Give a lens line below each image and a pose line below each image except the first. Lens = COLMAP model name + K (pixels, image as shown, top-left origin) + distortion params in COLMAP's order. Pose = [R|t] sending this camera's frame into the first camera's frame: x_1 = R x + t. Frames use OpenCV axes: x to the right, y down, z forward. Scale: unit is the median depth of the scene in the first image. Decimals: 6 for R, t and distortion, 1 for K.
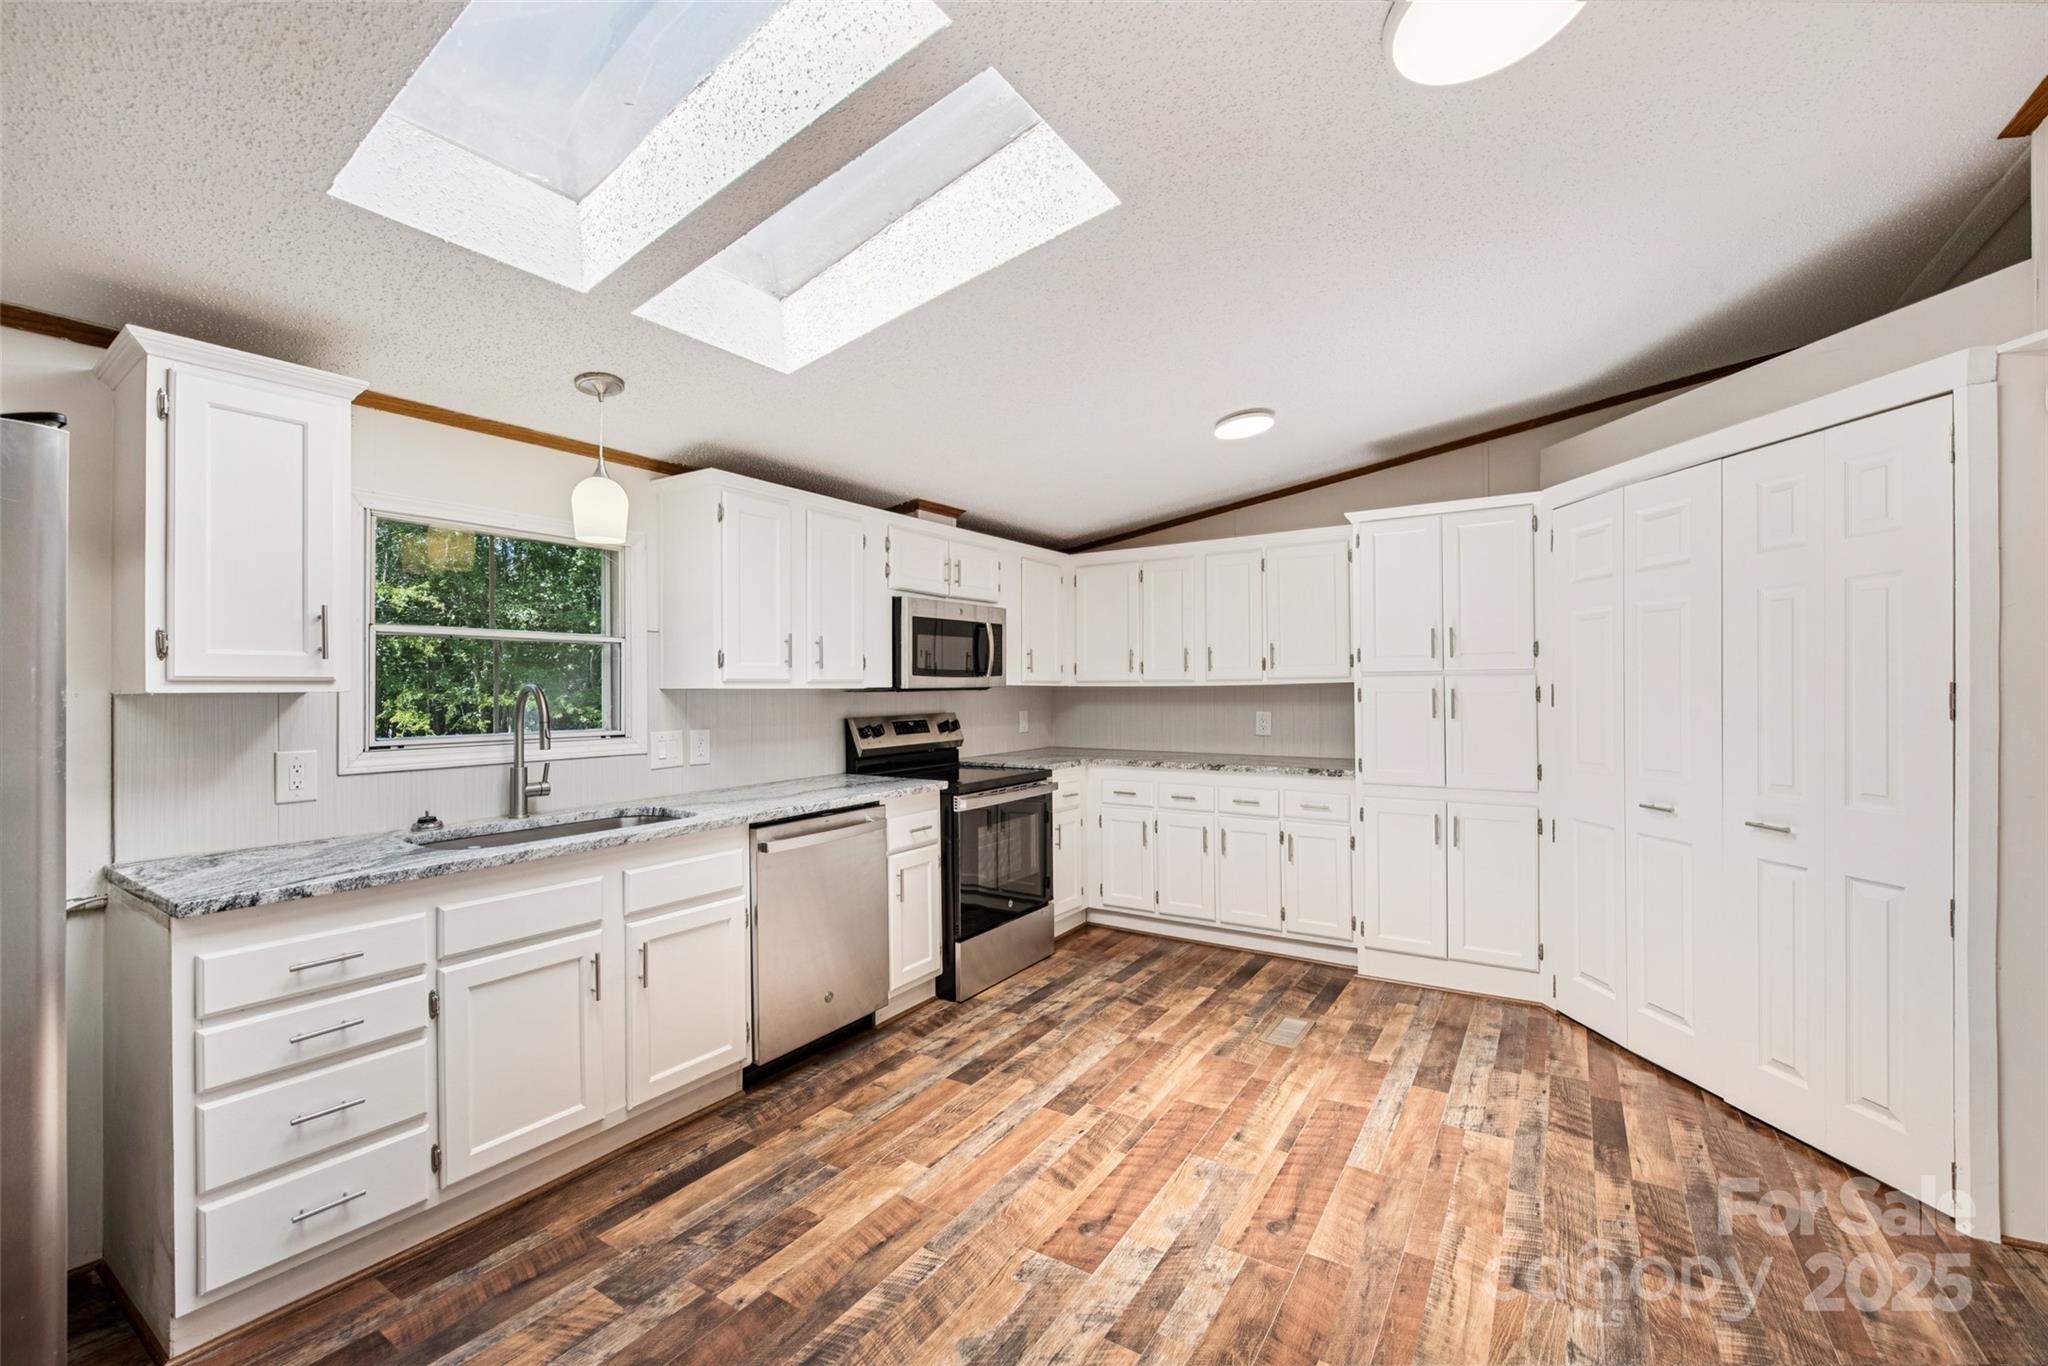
lens RADIAL K [[866.5, 0, 1022.1], [0, 866.5, 685.4], [0, 0, 1]] dist [-0.014329, -0.002658]
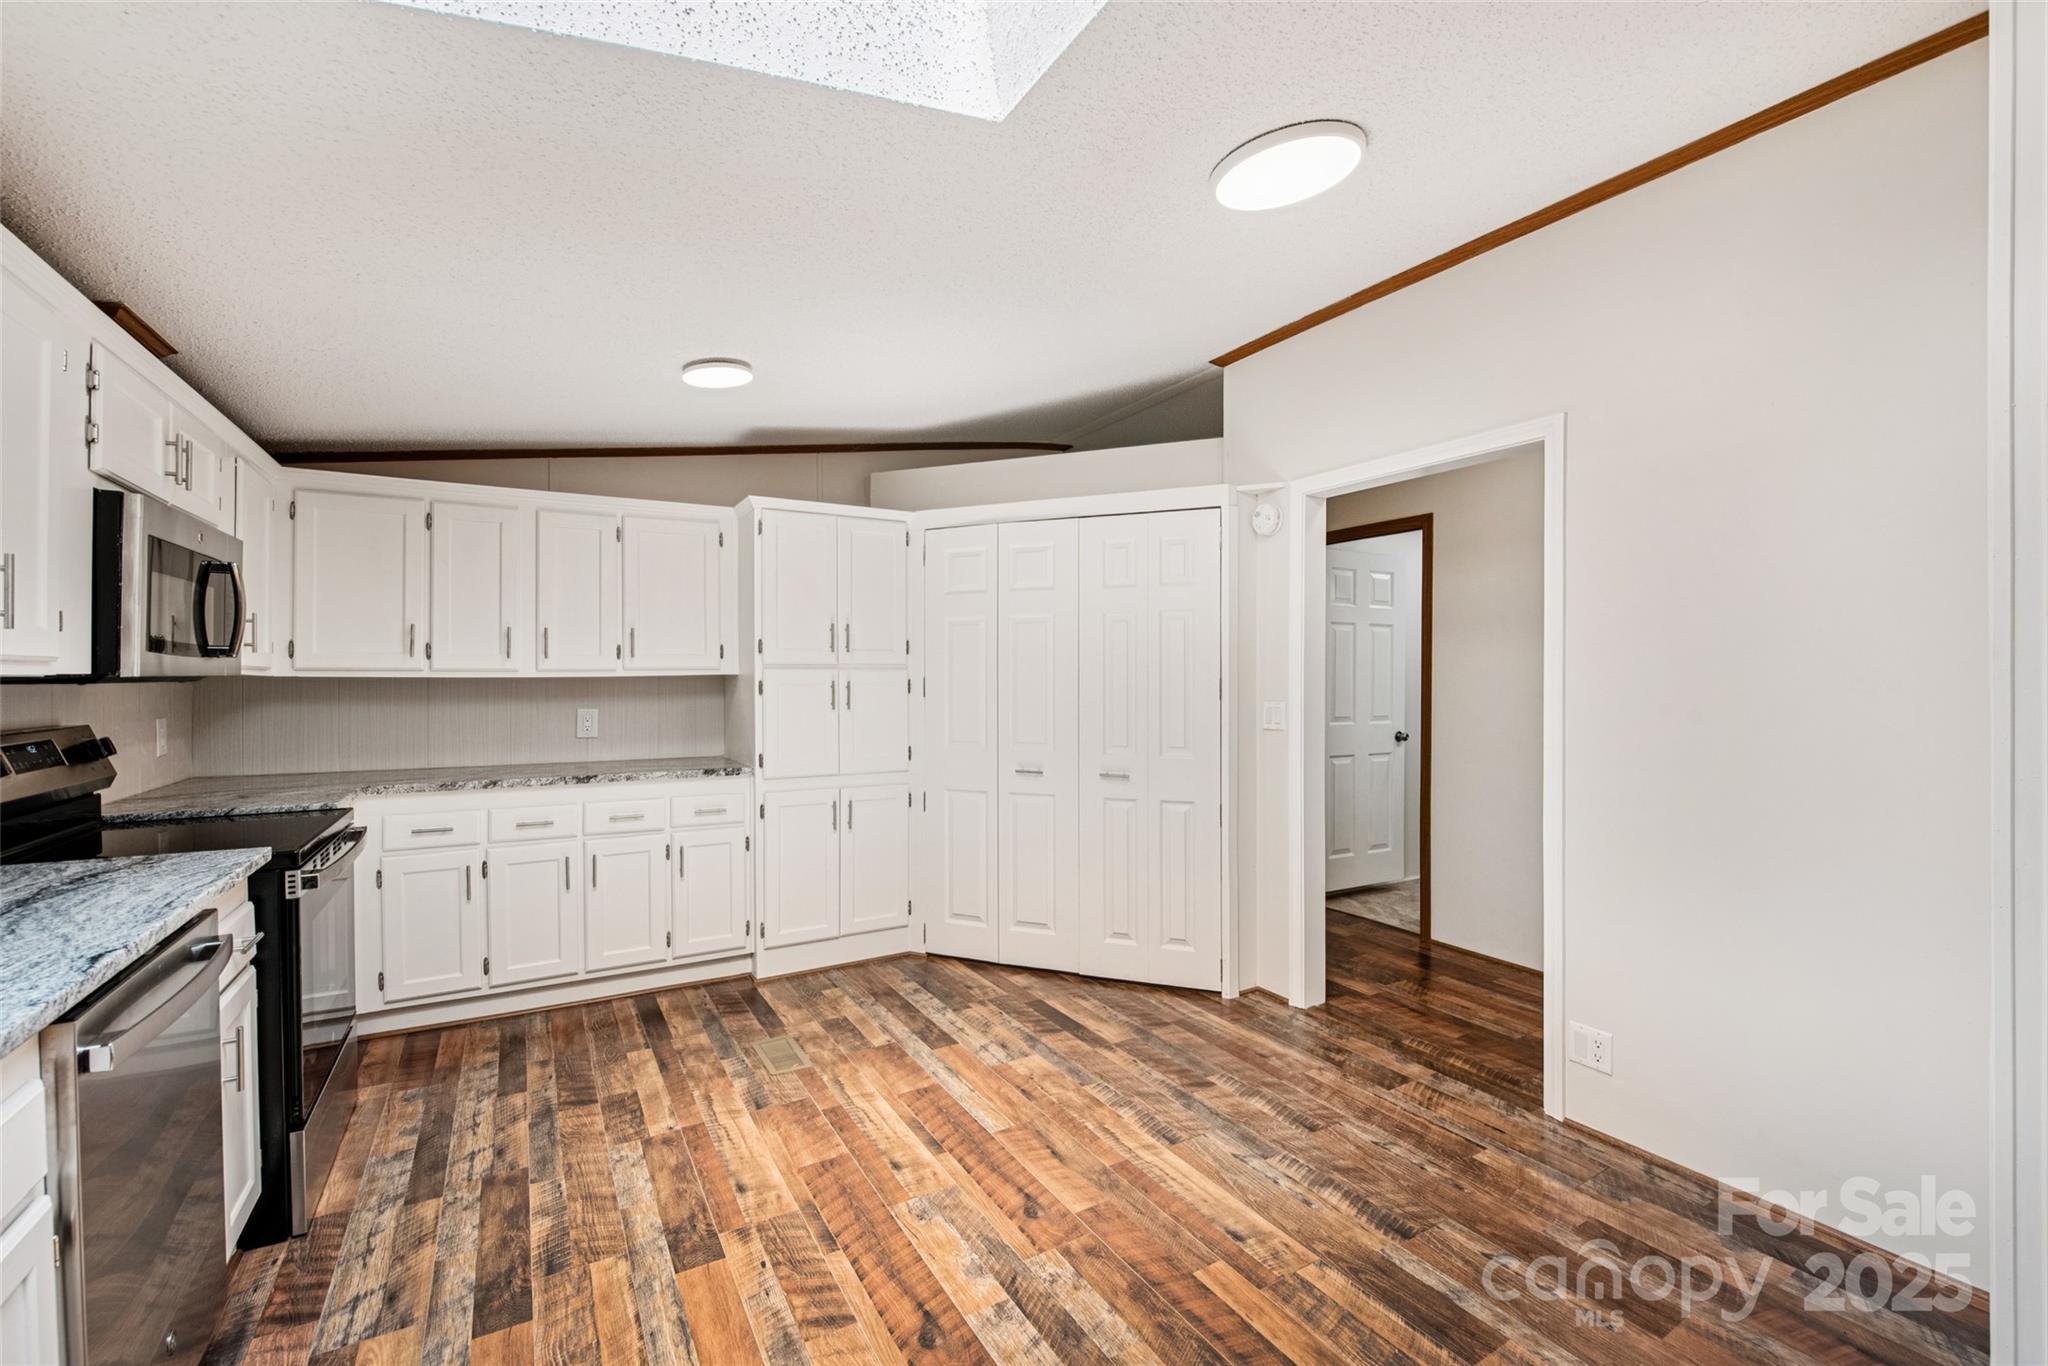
lens RADIAL K [[866.5, 0, 1026.4], [0, 866.5, 680.2], [0, 0, 1]] dist [-0.014329, -0.002658]
pose [[0.434744, 0.004786, 0.900542, -0.391424], [-0.003109, 0.999988, -0.003813, 0.006341], [-0.900549, -0.001142, 0.434753, 0.357802]]
